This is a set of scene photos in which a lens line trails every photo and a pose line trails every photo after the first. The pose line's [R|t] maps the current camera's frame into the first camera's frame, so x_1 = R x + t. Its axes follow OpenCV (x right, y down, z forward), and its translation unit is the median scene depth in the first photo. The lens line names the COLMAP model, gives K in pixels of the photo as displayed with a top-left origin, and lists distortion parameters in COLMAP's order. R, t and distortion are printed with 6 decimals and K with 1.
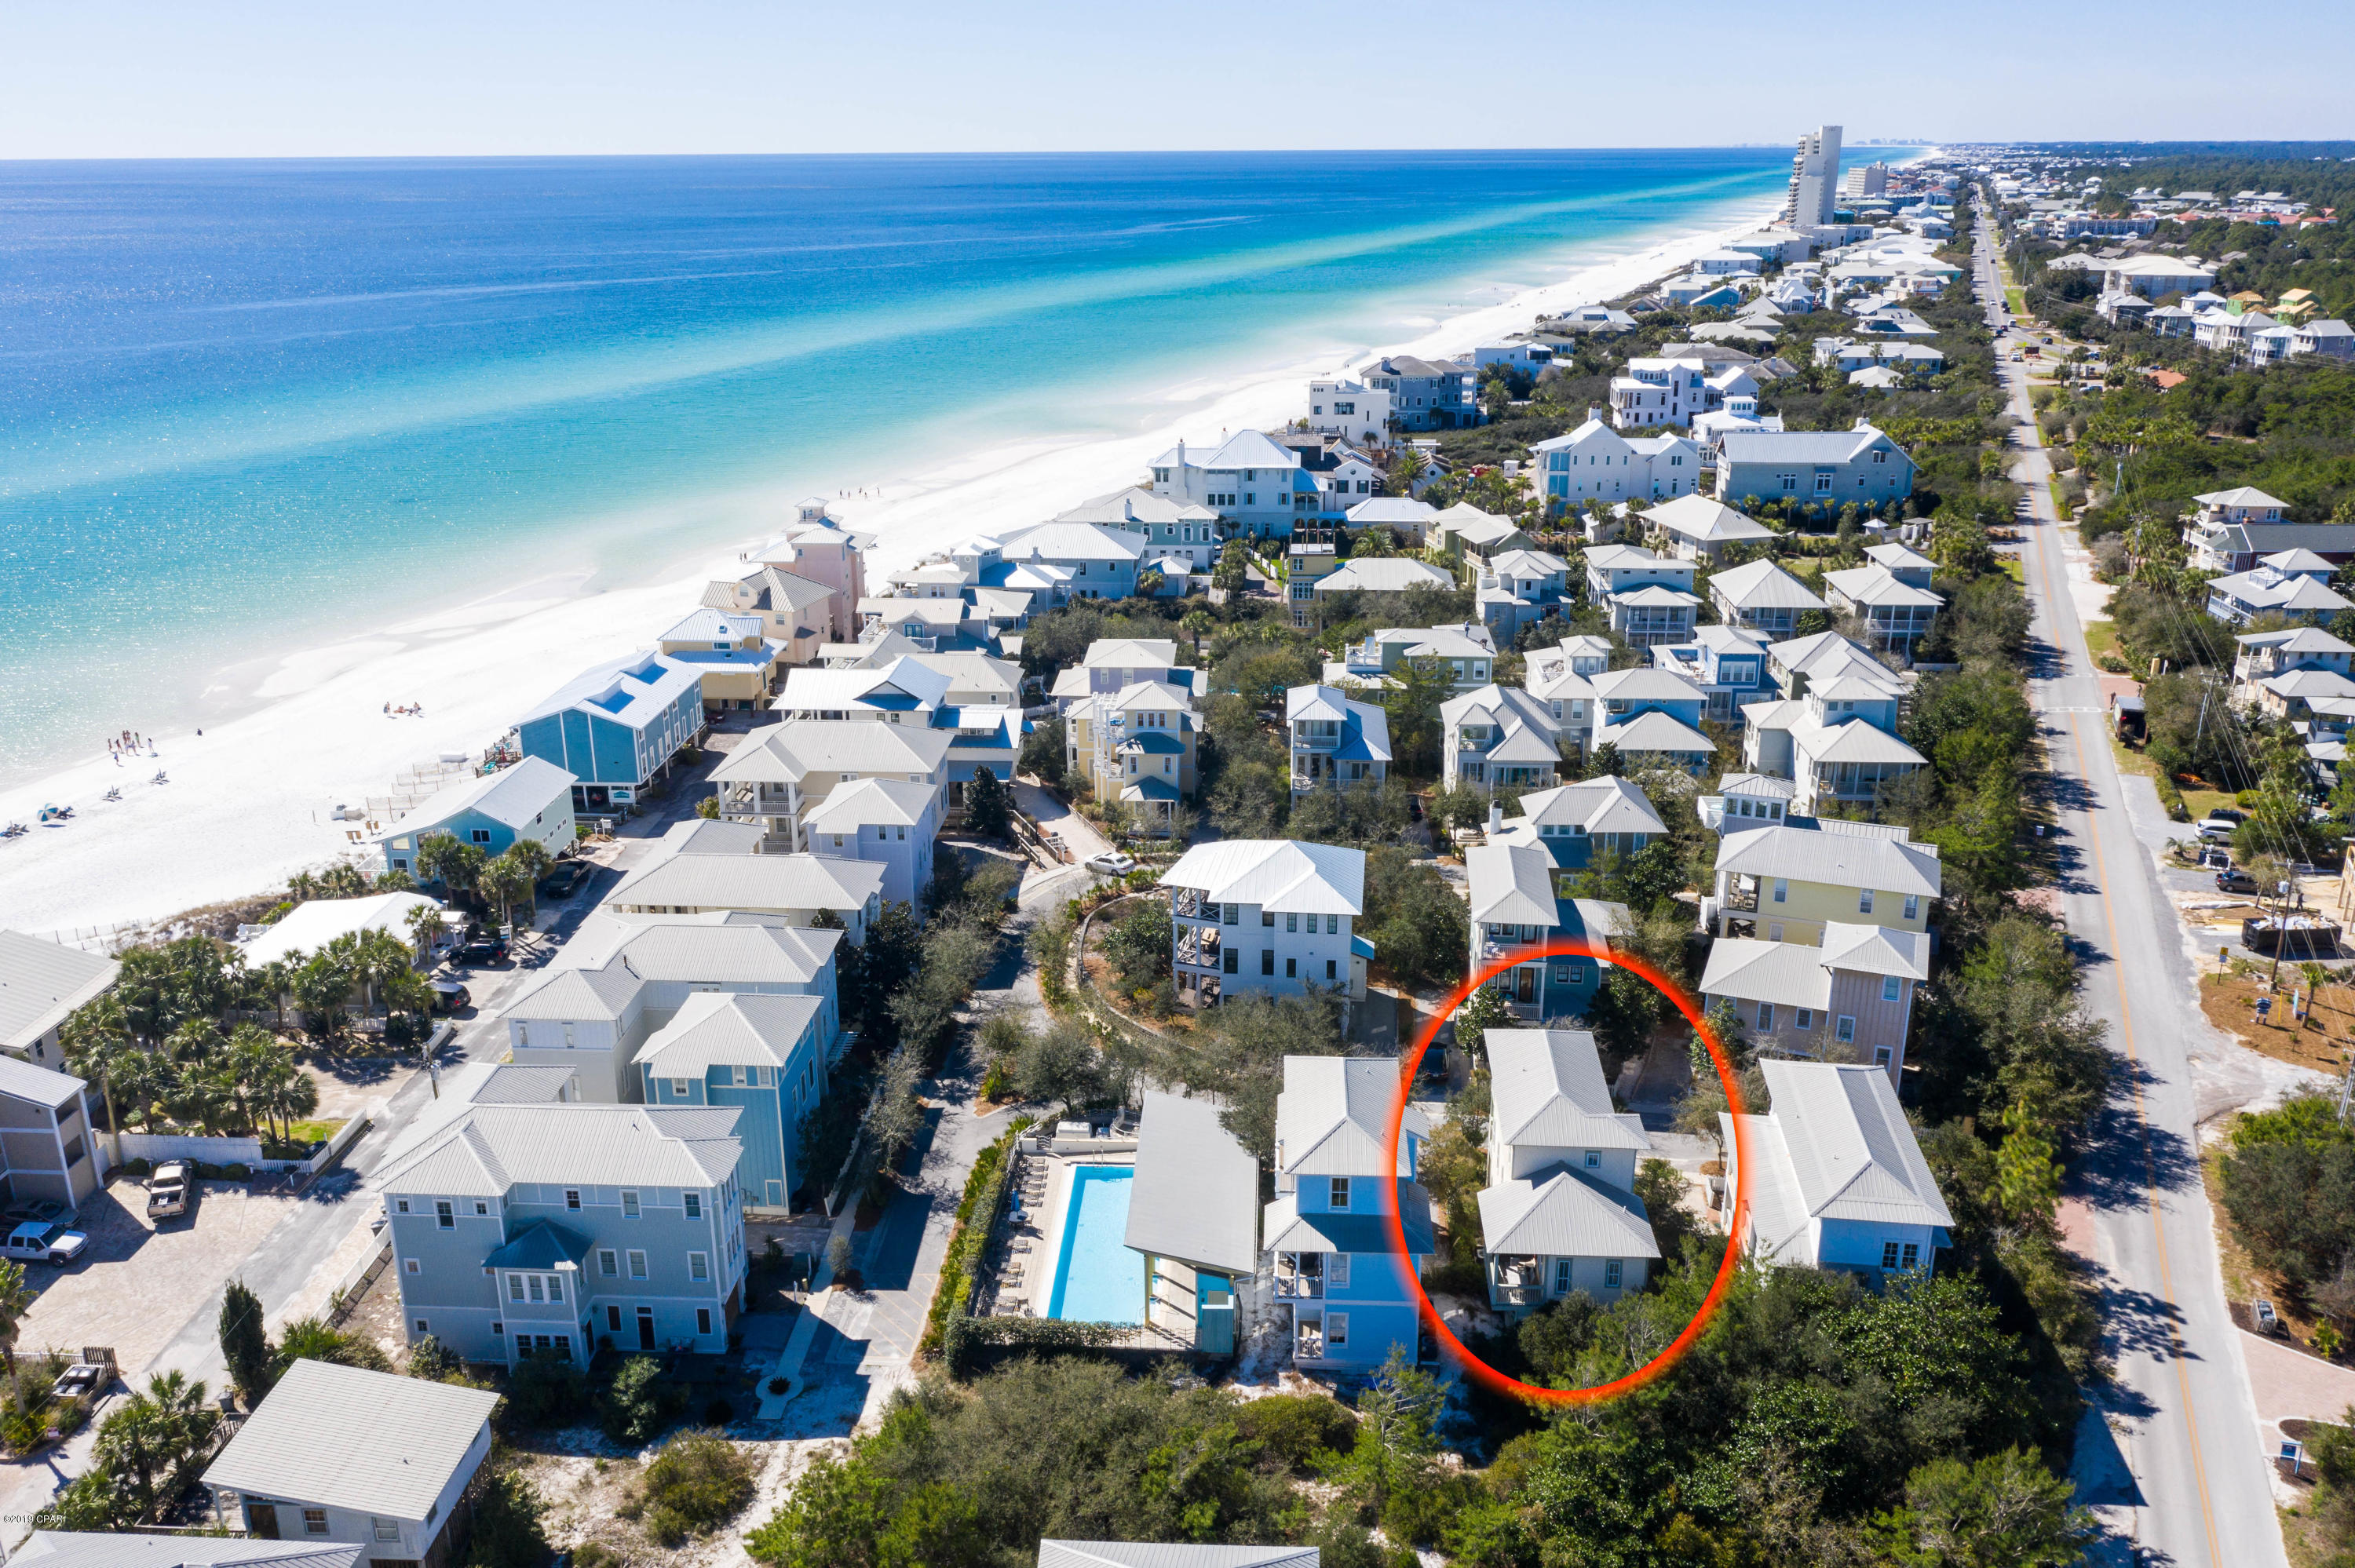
lens RADIAL K [[1867.1, 0, 1177.5], [0, 1867.1, 784.0], [0, 0, 1]] dist [-0.006496, 0.014006]
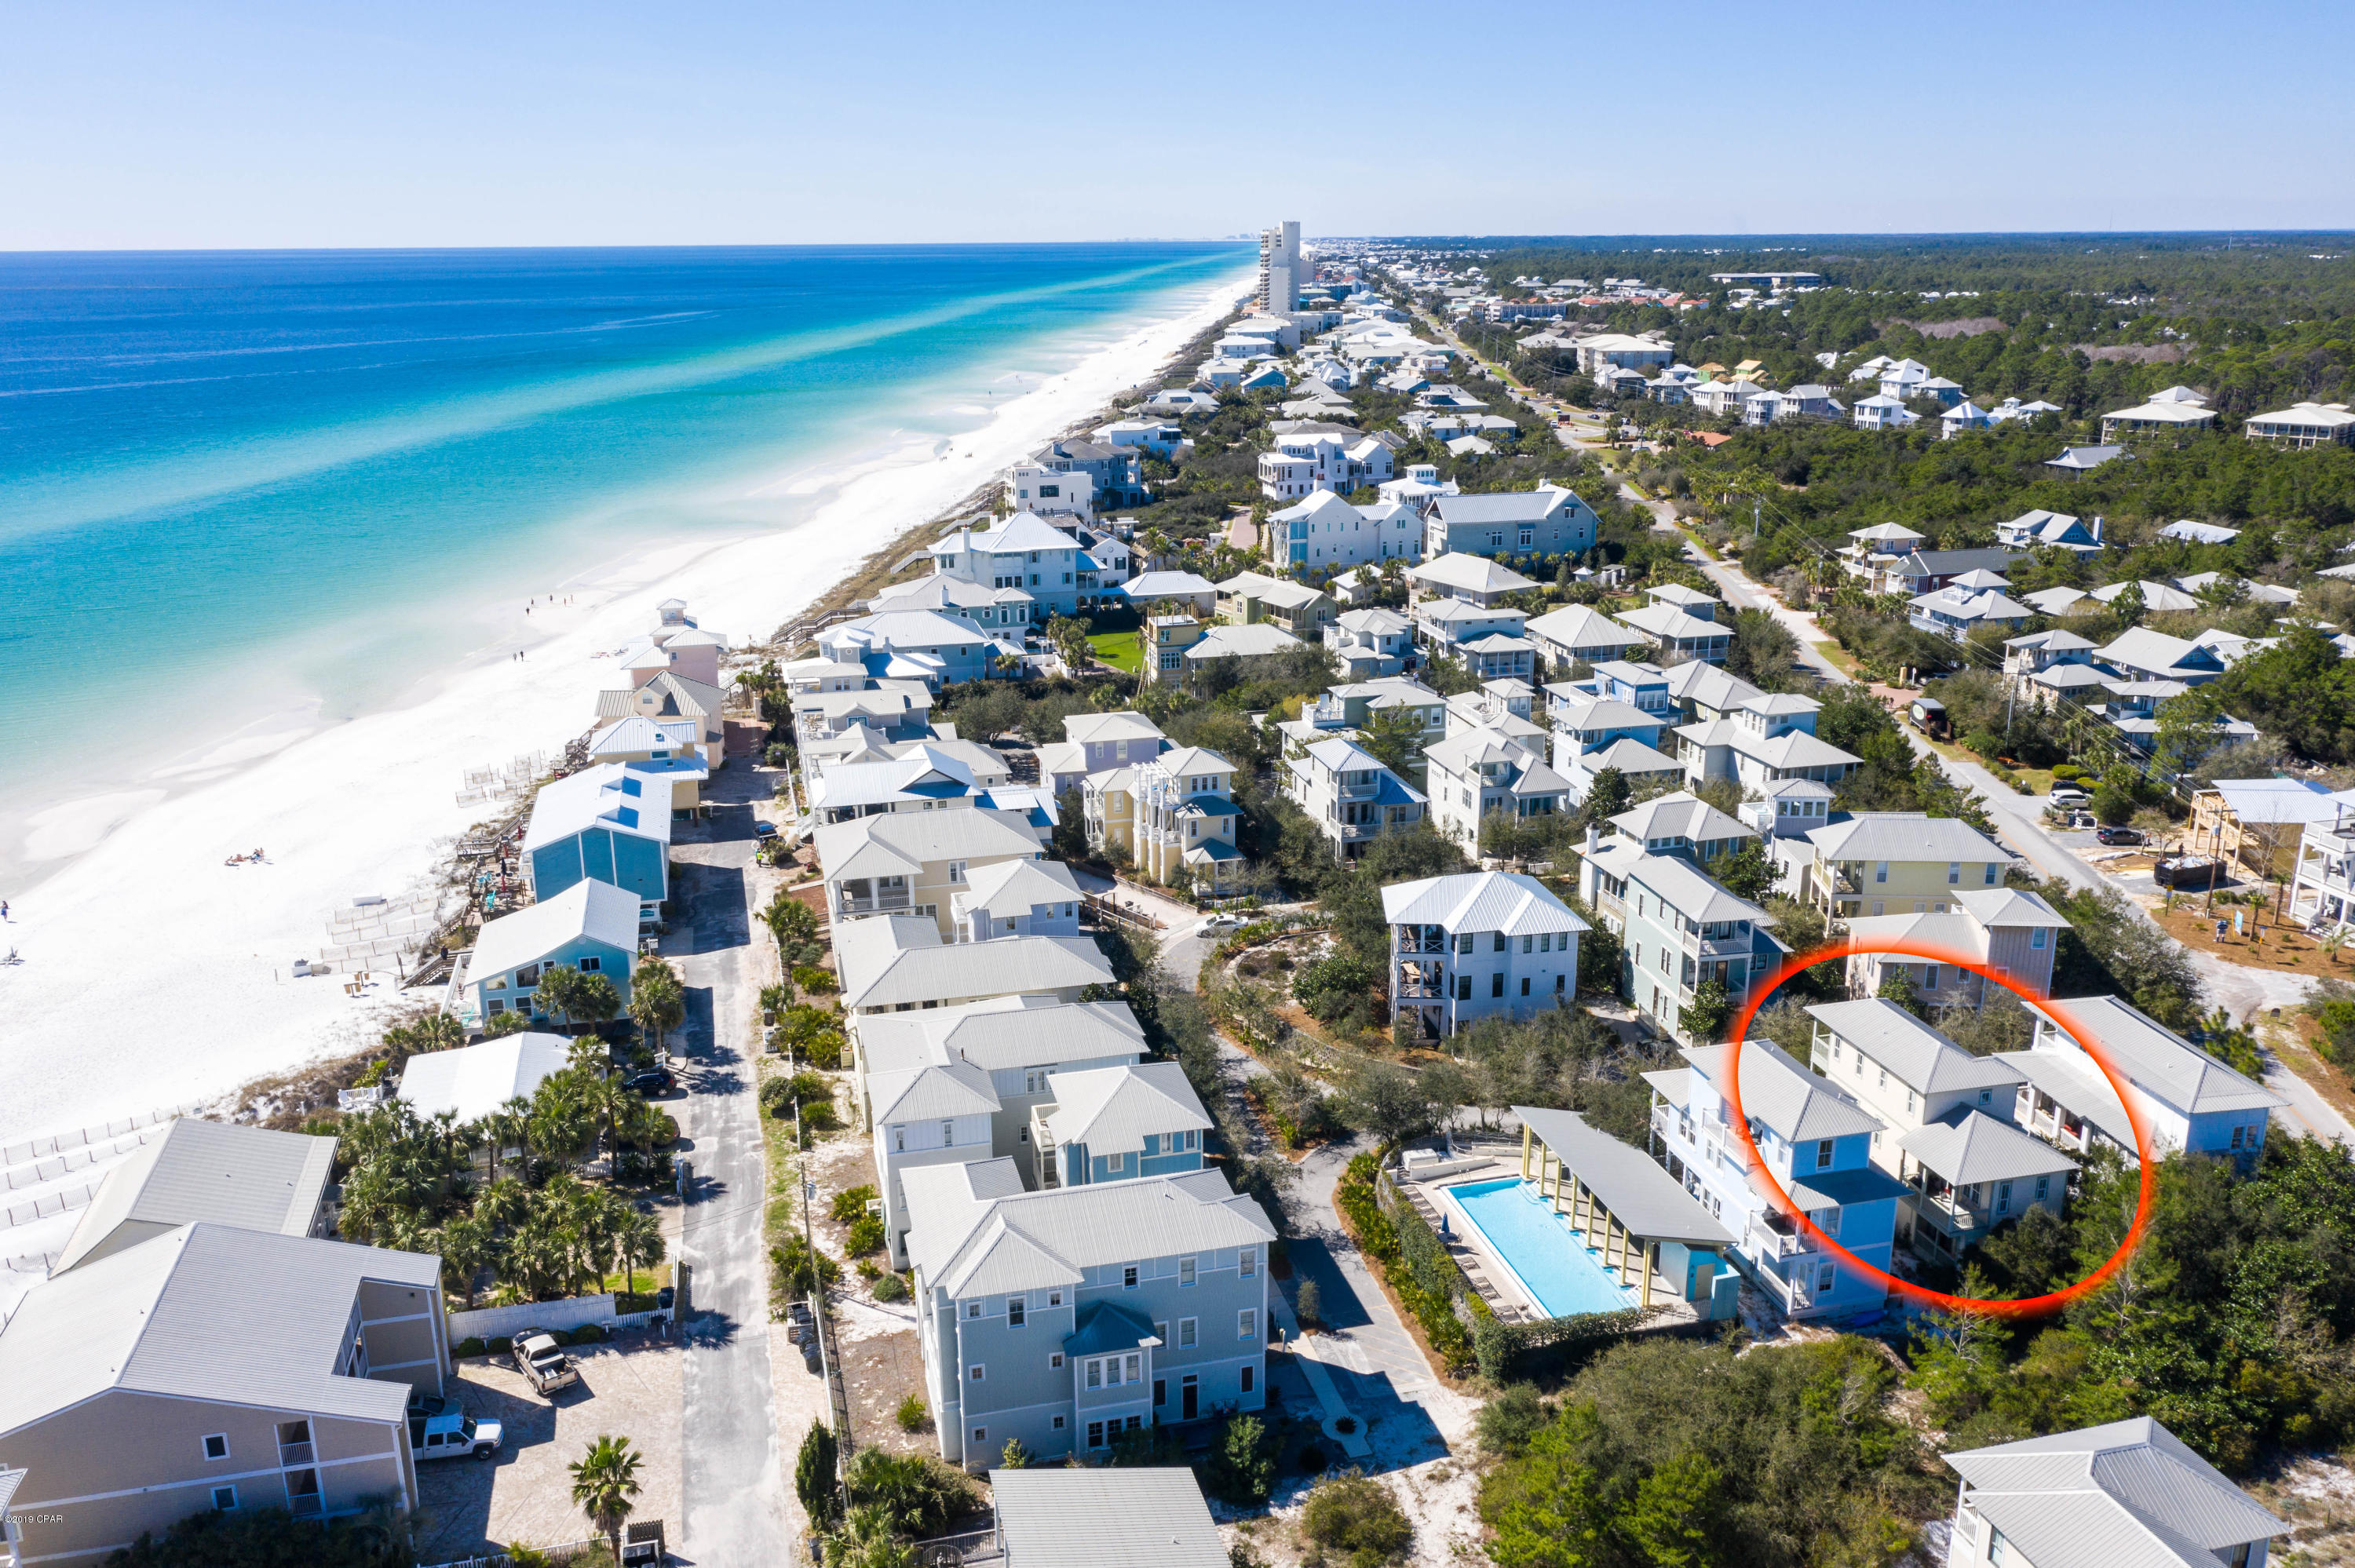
lens RADIAL K [[1867.1, 0, 1177.5], [0, 1867.1, 784.0], [0, 0, 1]] dist [-0.006496, 0.014006]
pose [[0.953582, -0.085949, 0.288607, -0.312686], [0.099268, 0.994552, -0.031806, -0.002698], [-0.284301, 0.058979, 0.956919, 0.013037]]
